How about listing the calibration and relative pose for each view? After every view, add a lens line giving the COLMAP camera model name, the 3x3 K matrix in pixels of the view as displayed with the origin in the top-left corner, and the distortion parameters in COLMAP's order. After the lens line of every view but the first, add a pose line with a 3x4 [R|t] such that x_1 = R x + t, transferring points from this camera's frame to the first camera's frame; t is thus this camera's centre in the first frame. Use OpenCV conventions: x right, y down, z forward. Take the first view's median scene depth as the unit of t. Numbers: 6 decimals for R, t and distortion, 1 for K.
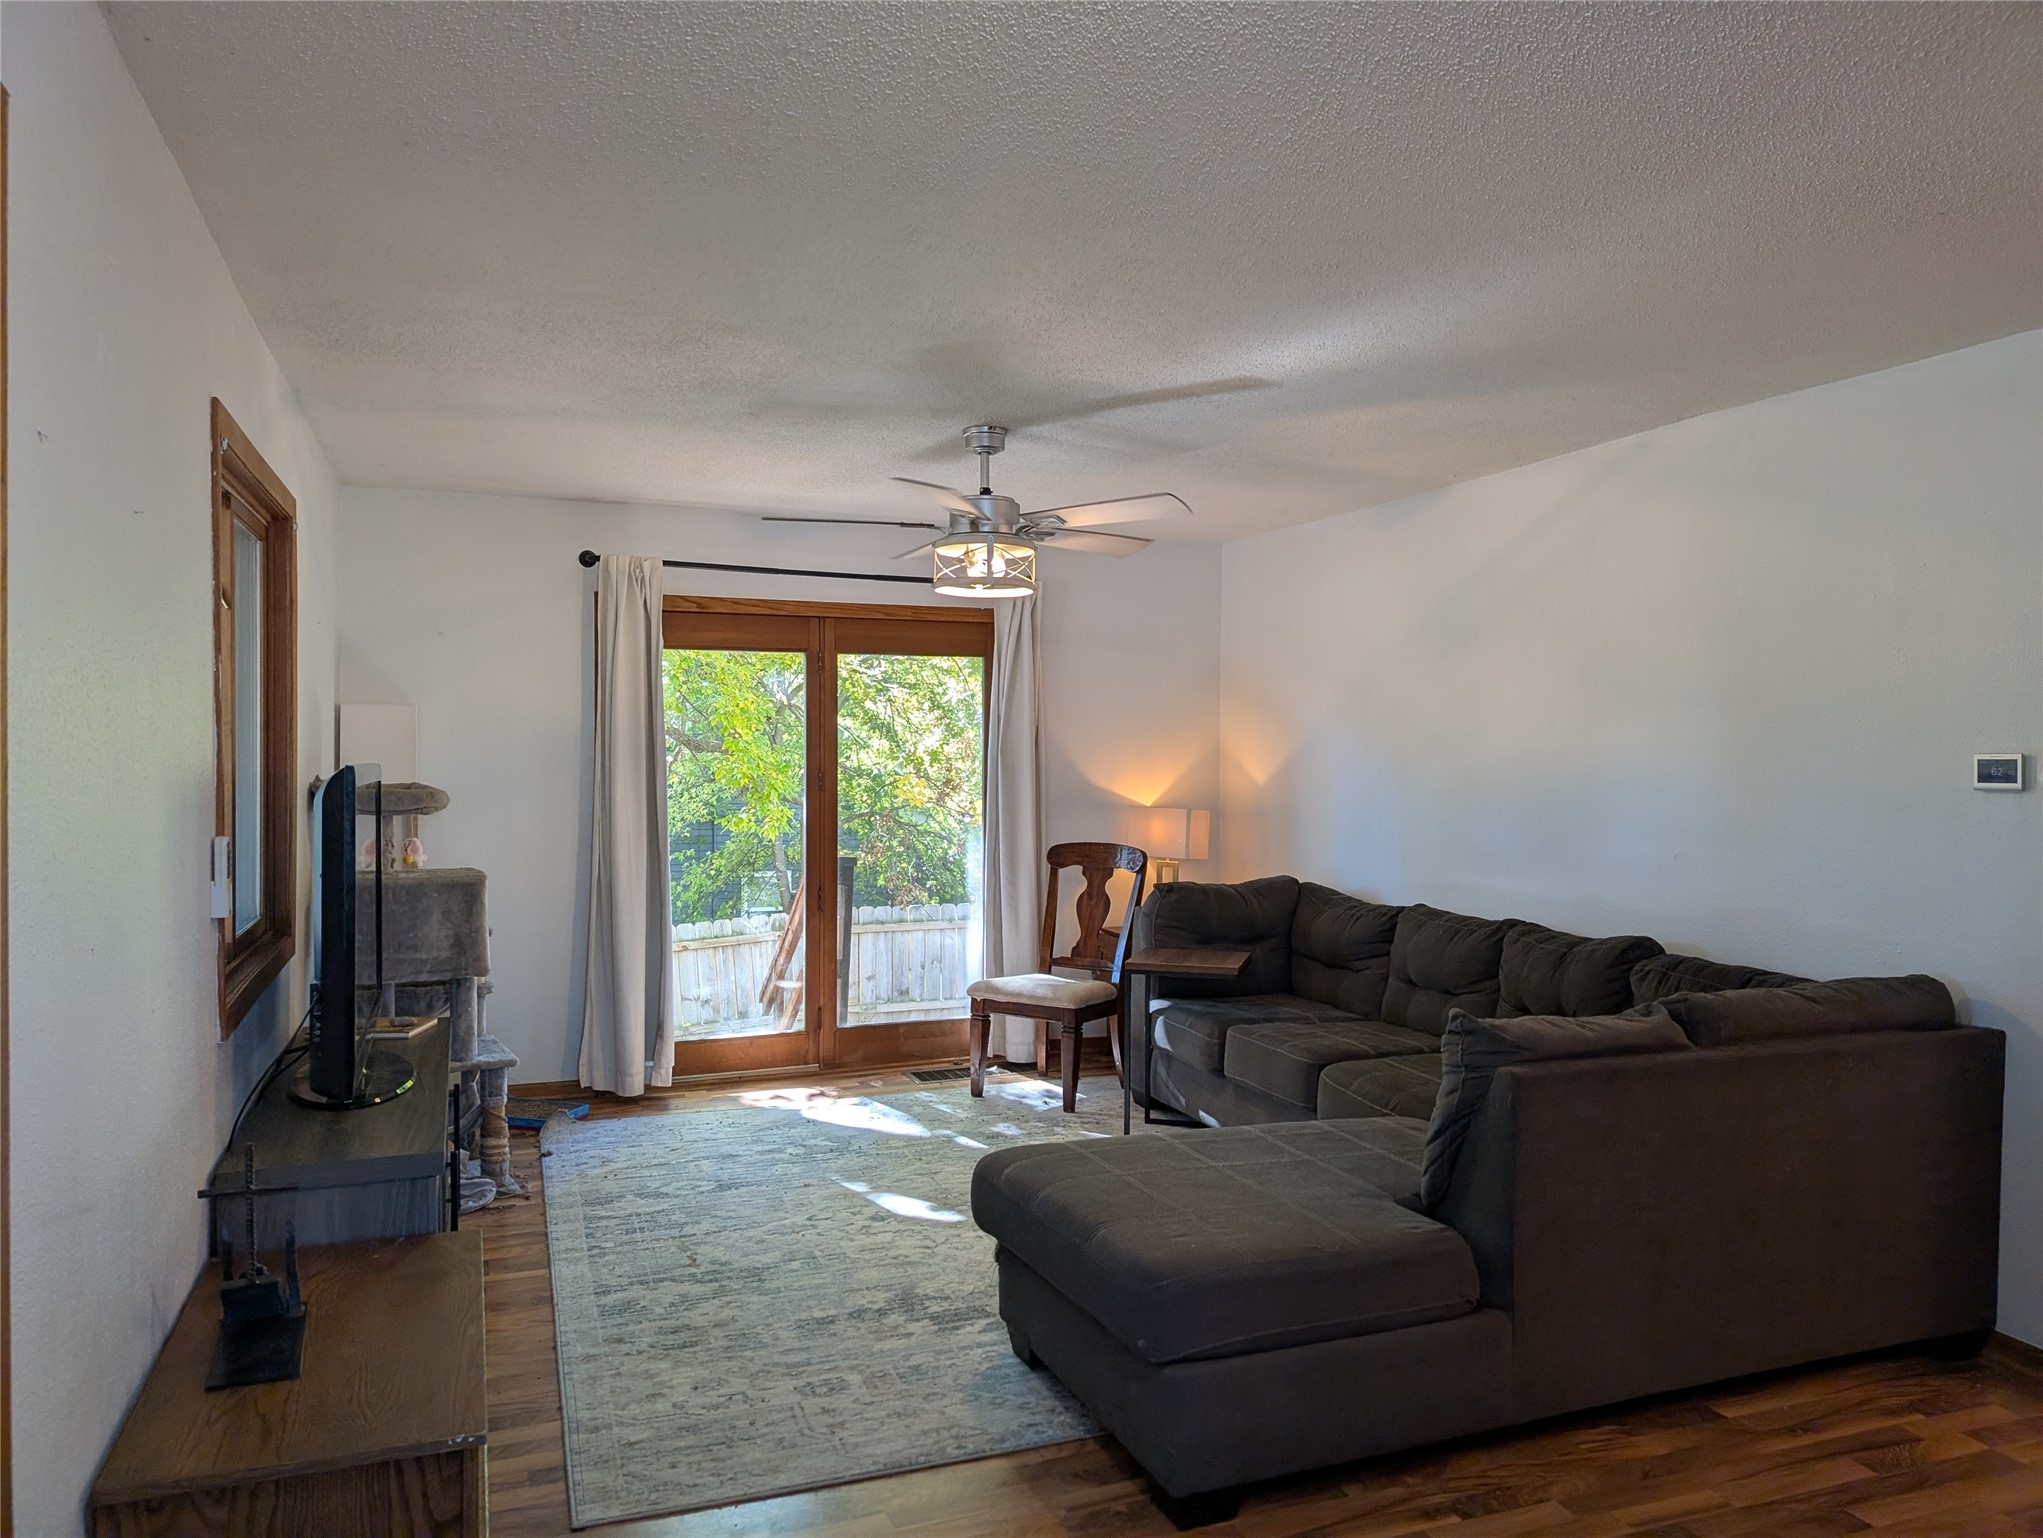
lens RADIAL K [[1439.8, 0, 1022.6], [0, 1439.8, 766.6], [0, 0, 1]] dist [0.007767, 0.000279]
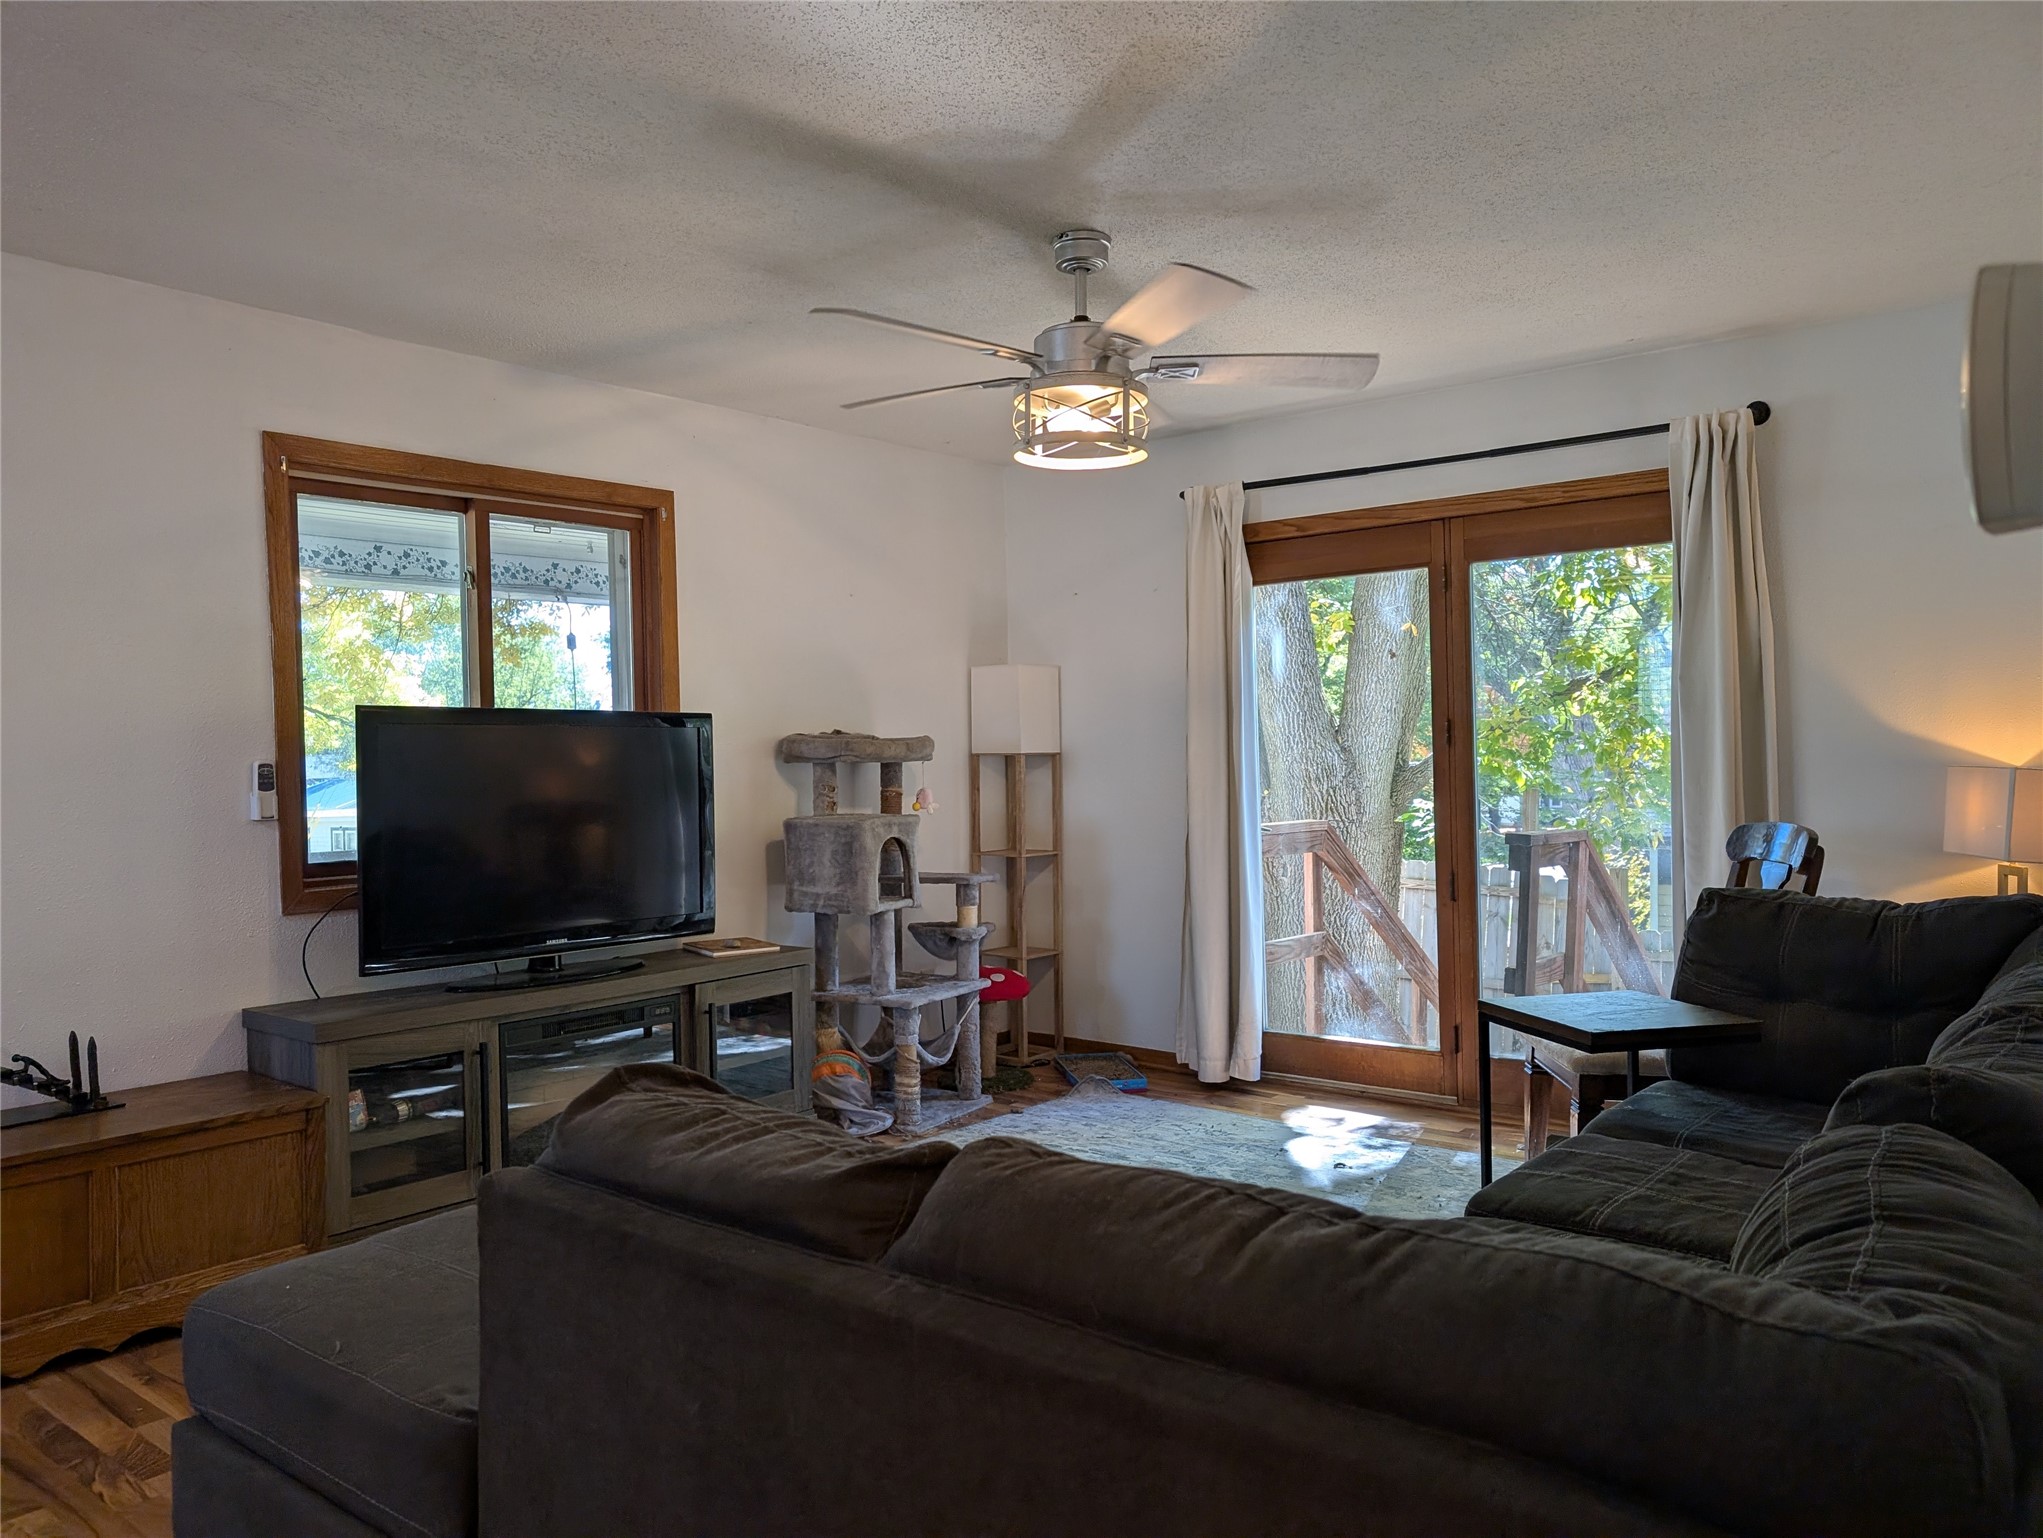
lens RADIAL K [[1439.8, 0, 1019.4], [0, 1439.8, 766.0], [0, 0, 1]] dist [0.007767, 0.000279]
pose [[0.458482, -0.005456, -0.888687, 0.468822], [-0.000889, 0.999978, -0.006598, 0.036016], [0.888703, 0.003815, 0.458467, 0.466249]]
